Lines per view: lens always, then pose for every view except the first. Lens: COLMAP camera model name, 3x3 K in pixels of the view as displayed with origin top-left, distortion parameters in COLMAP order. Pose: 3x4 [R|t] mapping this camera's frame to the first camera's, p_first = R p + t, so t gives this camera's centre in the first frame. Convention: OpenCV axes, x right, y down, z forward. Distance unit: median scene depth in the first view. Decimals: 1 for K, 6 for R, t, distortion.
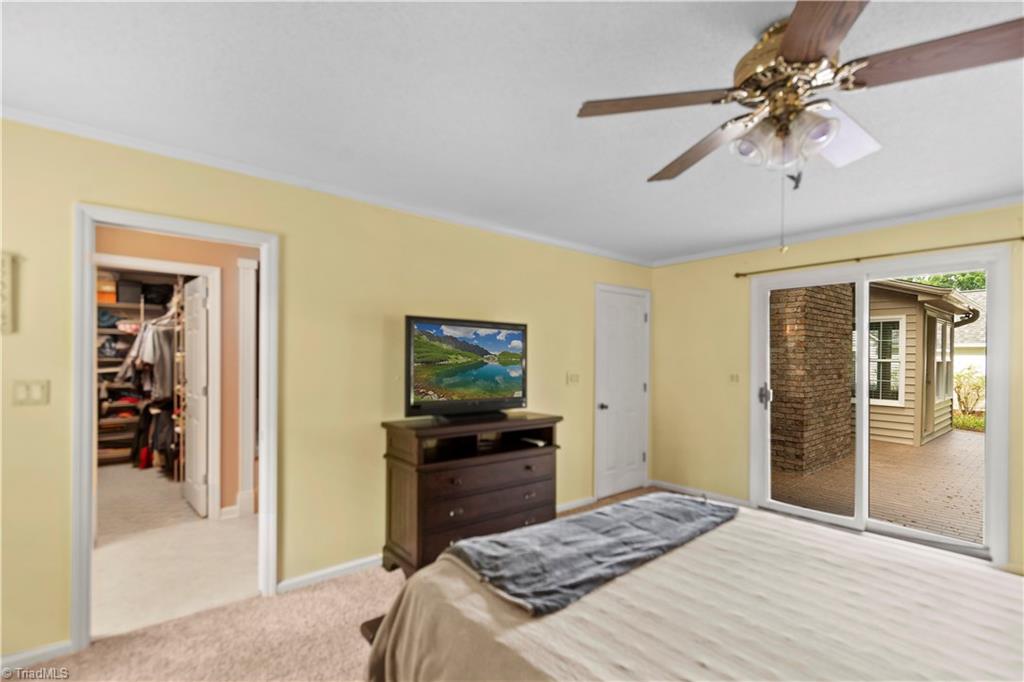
lens RADIAL K [[460.1, 0, 502.9], [0, 460.1, 360.0], [0, 0, 1]] dist [-0.000933, -0.001234]
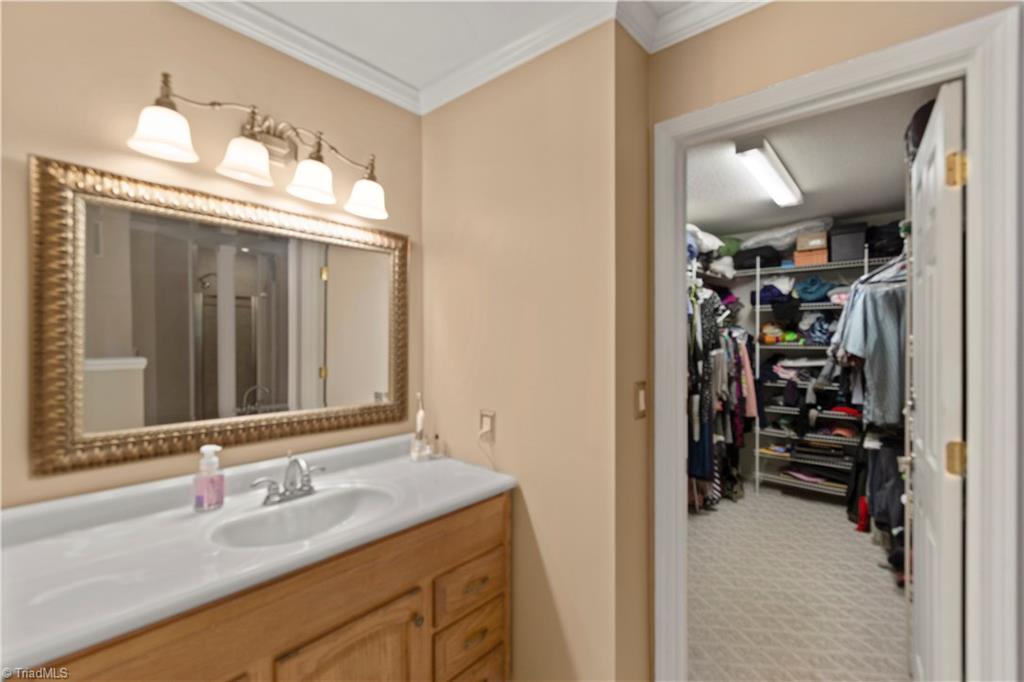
lens RADIAL K [[460.1, 0, 512.0], [0, 460.1, 344.1], [0, 0, 1]] dist [-0.000933, -0.001234]
pose [[0.174113, 0.003178, -0.984721, -0.282638], [-0.009554, 0.999953, 0.001538, -0.003285], [0.984679, 0.009140, 0.174135, 0.463581]]
